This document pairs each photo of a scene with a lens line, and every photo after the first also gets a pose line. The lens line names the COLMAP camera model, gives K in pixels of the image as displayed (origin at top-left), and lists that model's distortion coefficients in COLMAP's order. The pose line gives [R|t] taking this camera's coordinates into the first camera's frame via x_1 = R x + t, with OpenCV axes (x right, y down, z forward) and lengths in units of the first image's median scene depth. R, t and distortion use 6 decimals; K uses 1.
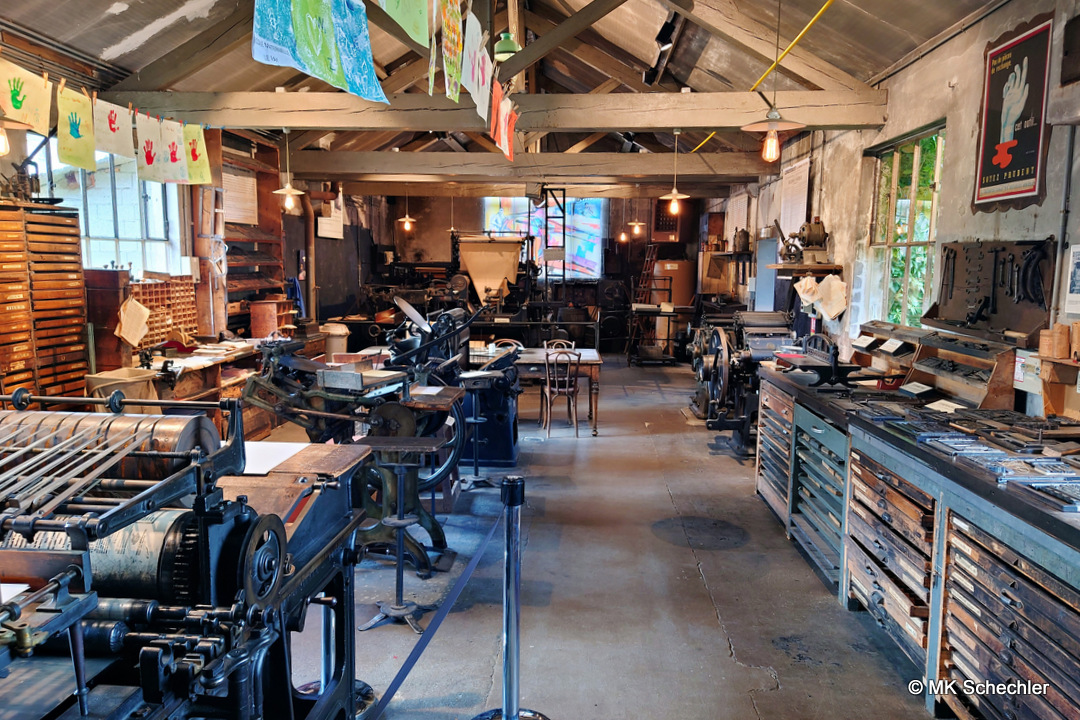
lens RADIAL K [[785.8, 0, 507.8], [0, 785.8, 366.9], [0, 0, 1]] dist [0.065491, -0.060966]
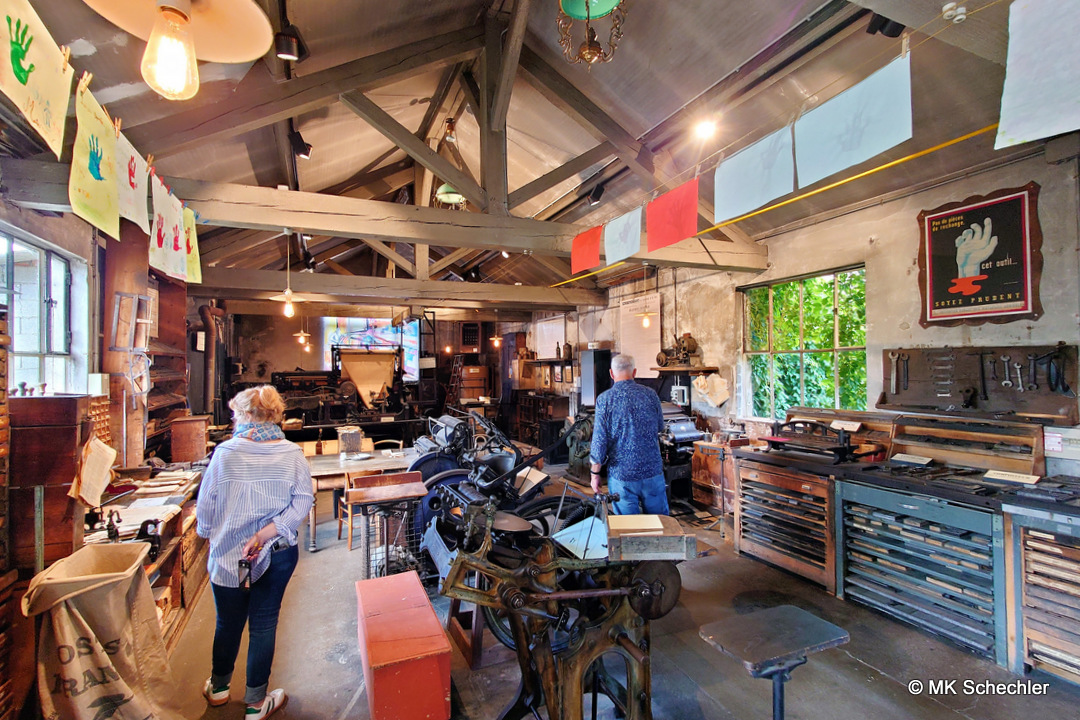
lens RADIAL K [[514.8, 0, 540.0], [0, 514.8, 360.0], [0, 0, 1]] dist [-0.000805, 0.001158]
pose [[0.883404, -0.015224, 0.468366, -0.247286], [0.083203, 0.988688, -0.124796, -0.046589], [-0.461167, 0.149214, 0.874677, 0.308913]]
